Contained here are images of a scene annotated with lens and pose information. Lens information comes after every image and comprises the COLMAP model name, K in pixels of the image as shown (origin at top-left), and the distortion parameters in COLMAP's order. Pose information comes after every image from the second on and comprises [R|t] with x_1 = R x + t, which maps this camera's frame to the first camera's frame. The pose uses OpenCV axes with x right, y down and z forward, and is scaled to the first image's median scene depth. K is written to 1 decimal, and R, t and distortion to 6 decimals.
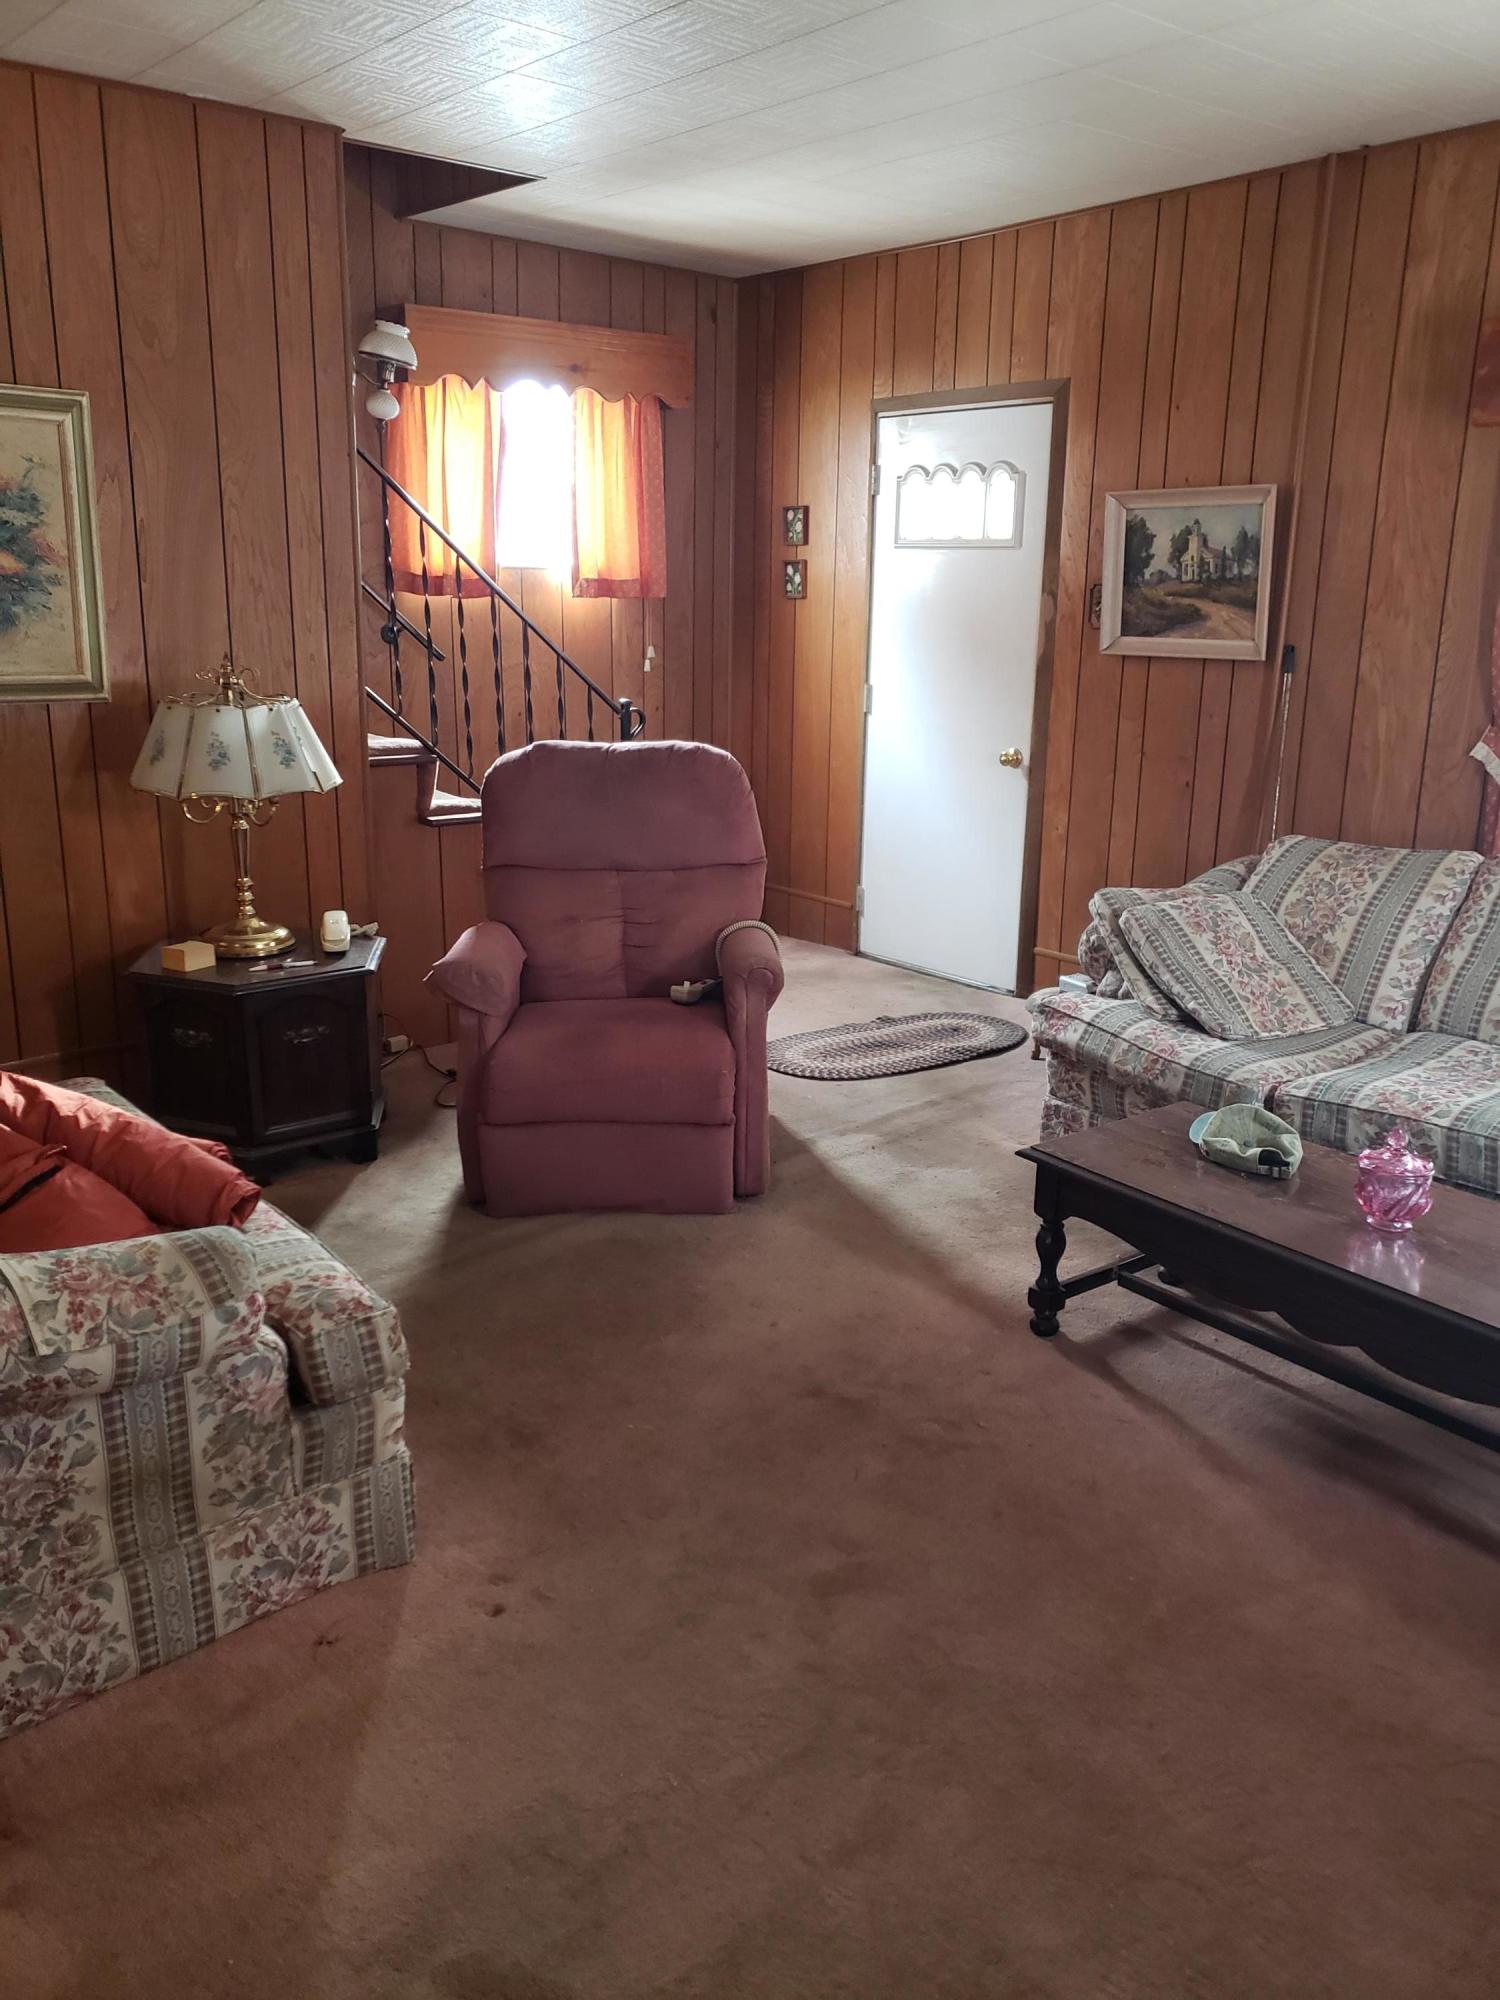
lens RADIAL K [[1538.2, 0, 790.4], [0, 1538.2, 1022.1], [0, 0, 1]] dist [0.005445, 0.000491]
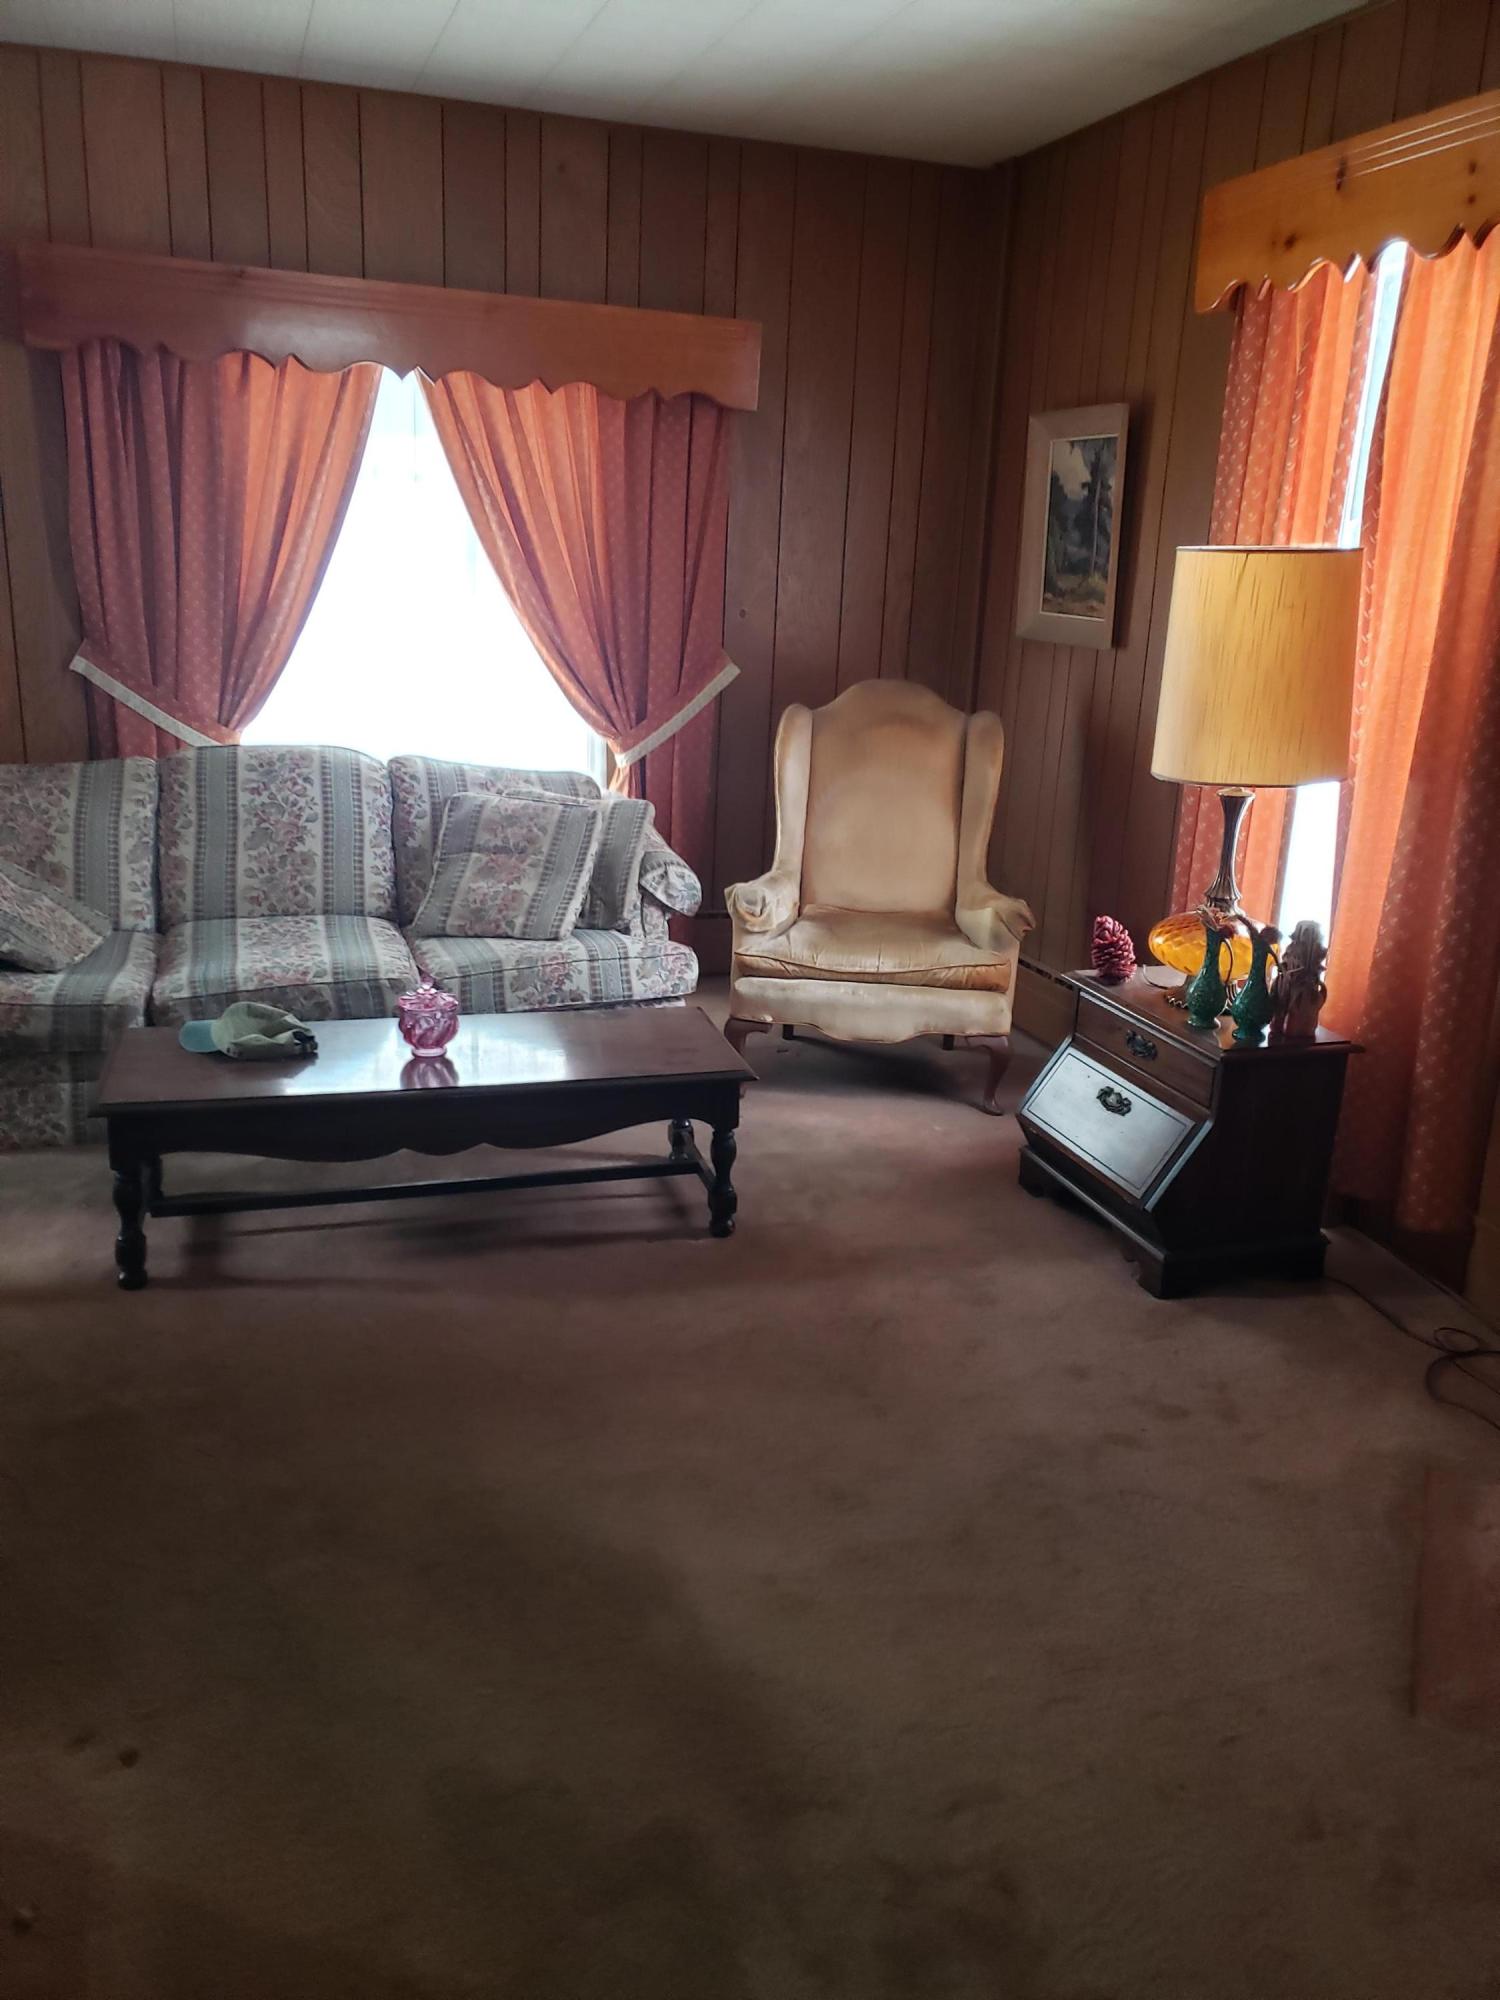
lens RADIAL K [[1538.2, 0, 790.4], [0, 1538.2, 1022.1], [0, 0, 1]] dist [0.005445, 0.000491]
pose [[0.360435, -0.269610, 0.892971, -0.417521], [0.212318, 0.955902, 0.202911, -0.055378], [-0.908299, 0.116457, 0.401783, 0.170108]]
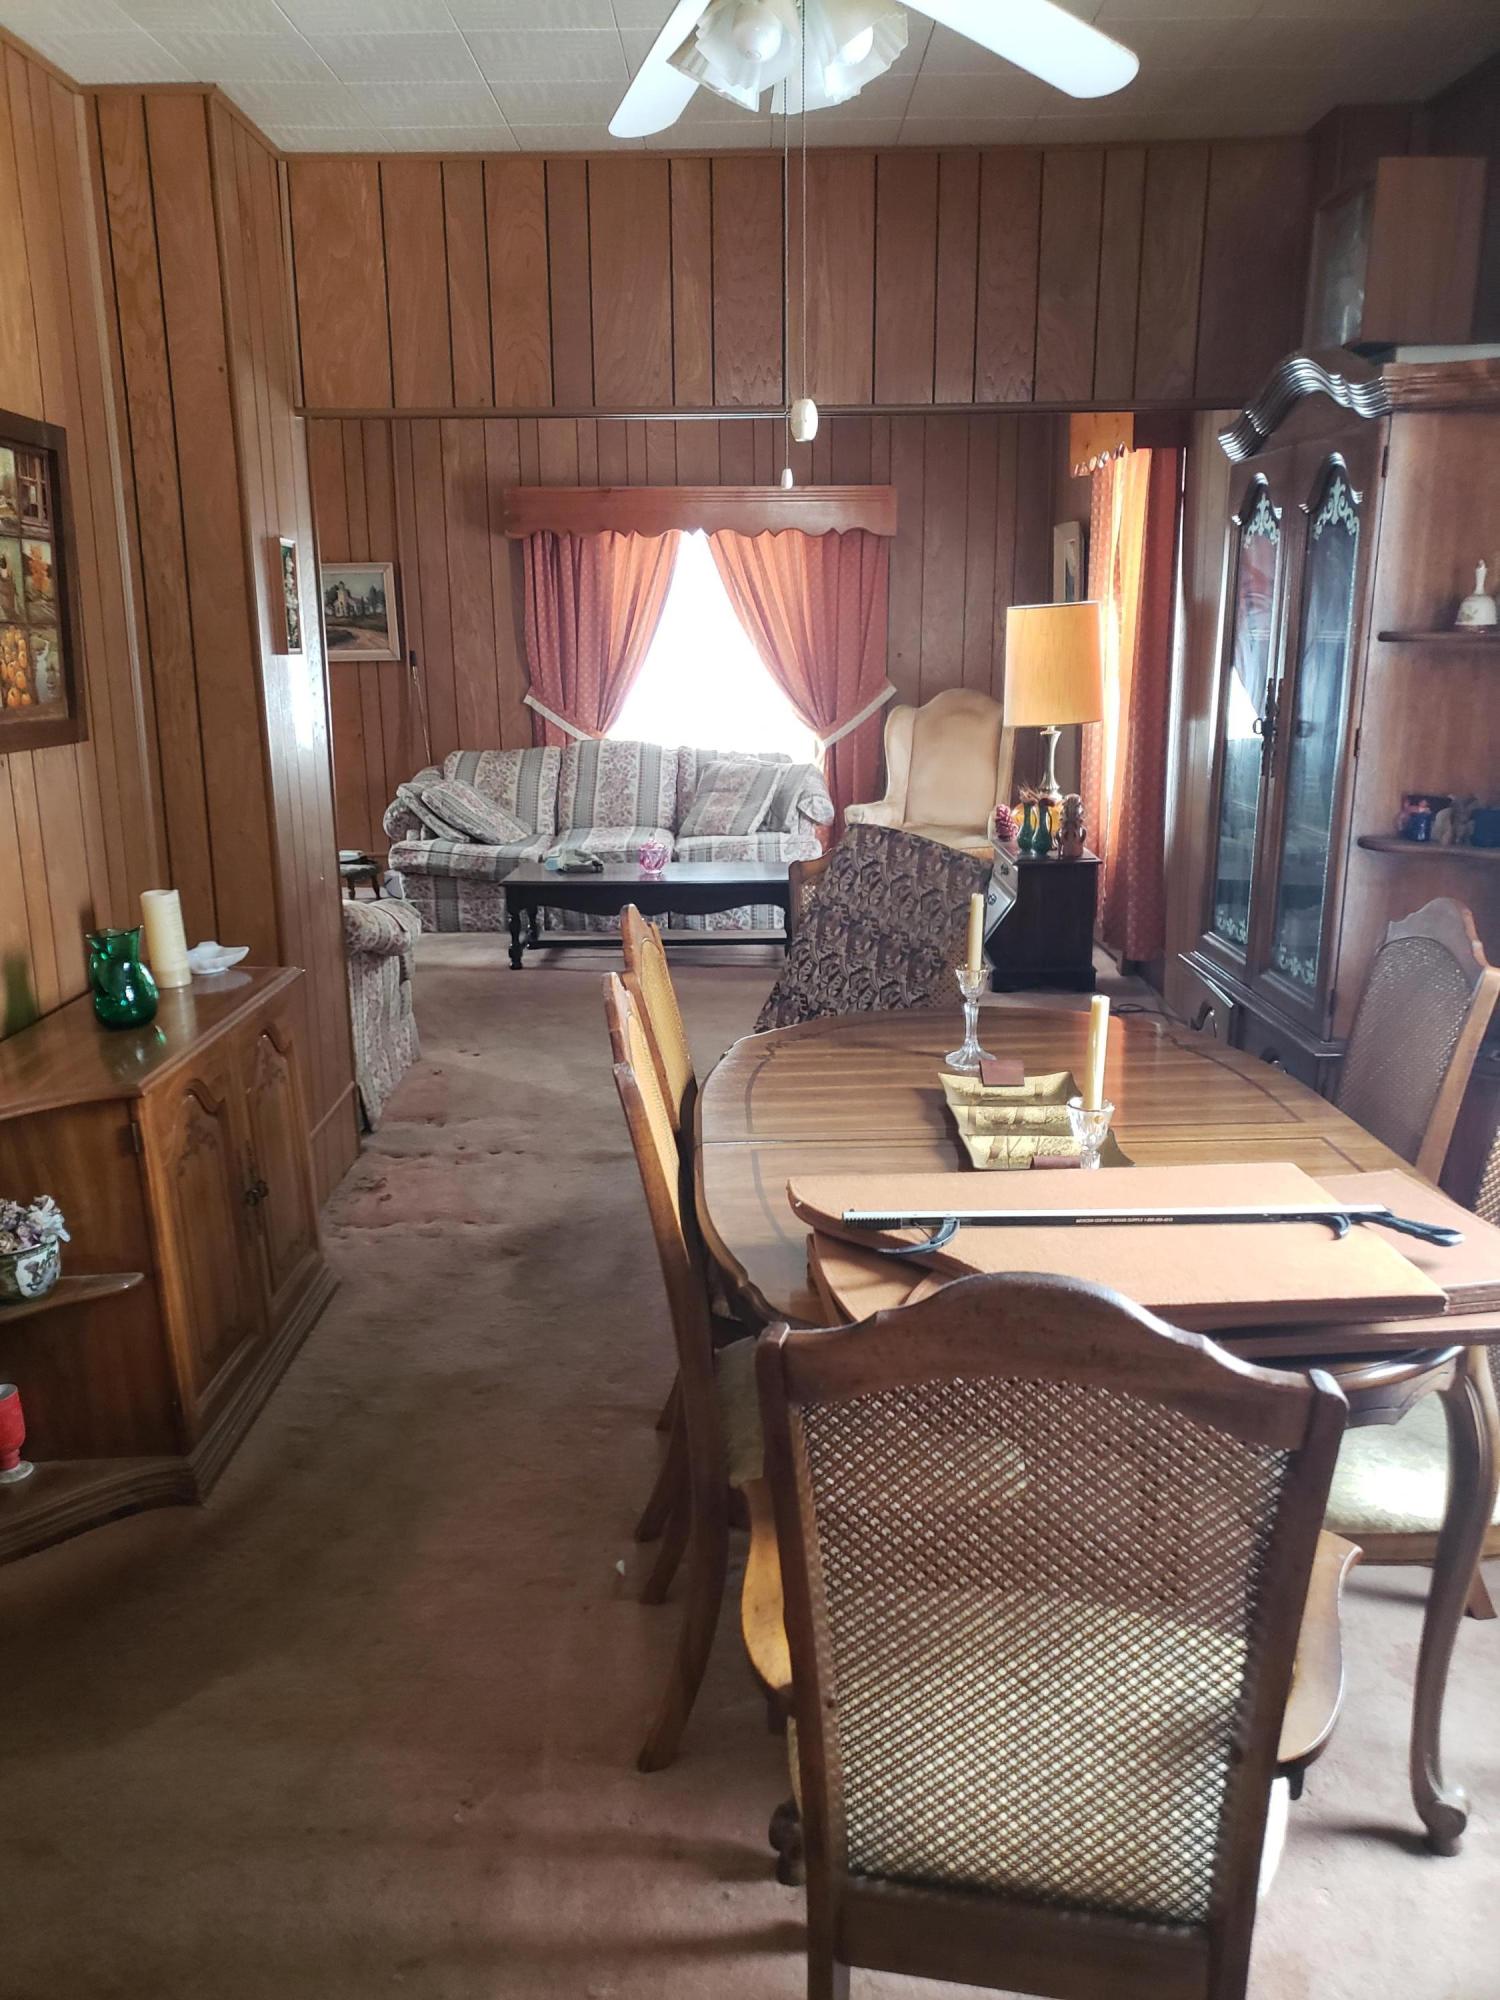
lens RADIAL K [[1555.5, 0, 750.0], [0, 1555.5, 1000.0], [0, 0, 1]] dist [0.124989, -0.001650]
pose [[0.654679, -0.209563, 0.726277, -0.991507], [0.229923, 0.970484, 0.072771, 0.129469], [-0.720090, 0.119346, 0.683540, -0.591945]]
